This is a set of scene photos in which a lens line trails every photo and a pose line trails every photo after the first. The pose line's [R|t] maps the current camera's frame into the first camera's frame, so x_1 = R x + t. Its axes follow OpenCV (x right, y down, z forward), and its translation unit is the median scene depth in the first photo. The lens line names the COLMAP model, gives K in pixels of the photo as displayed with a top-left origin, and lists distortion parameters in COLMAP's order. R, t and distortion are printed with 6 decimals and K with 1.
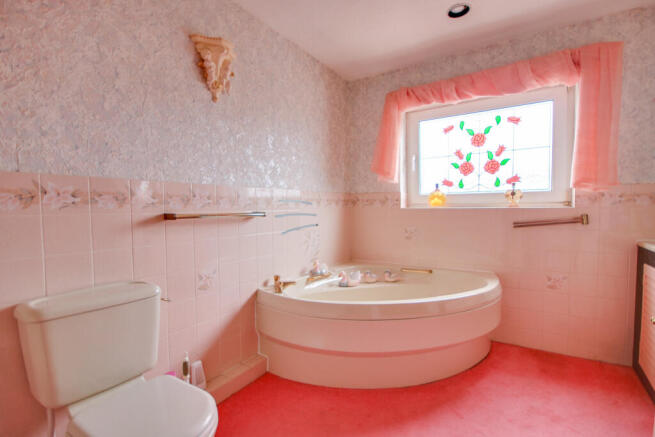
lens RADIAL K [[305.5, 0, 327.5], [0, 305.5, 218.5], [0, 0, 1]] dist [0.000490, 0.000009]
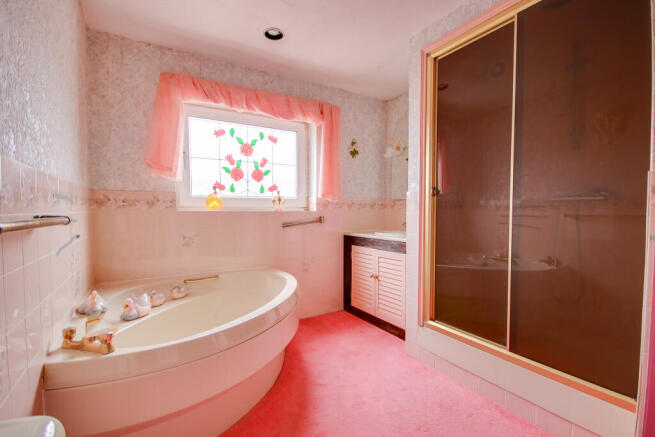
lens RADIAL K [[305.5, 0, 327.5], [0, 305.5, 218.5], [0, 0, 1]] dist [0.000490, 0.000009]
pose [[0.446871, -0.016435, 0.894447, -0.369815], [0.025723, 0.999654, 0.005517, -0.007301], [-0.894229, 0.020542, 0.447139, 0.254438]]
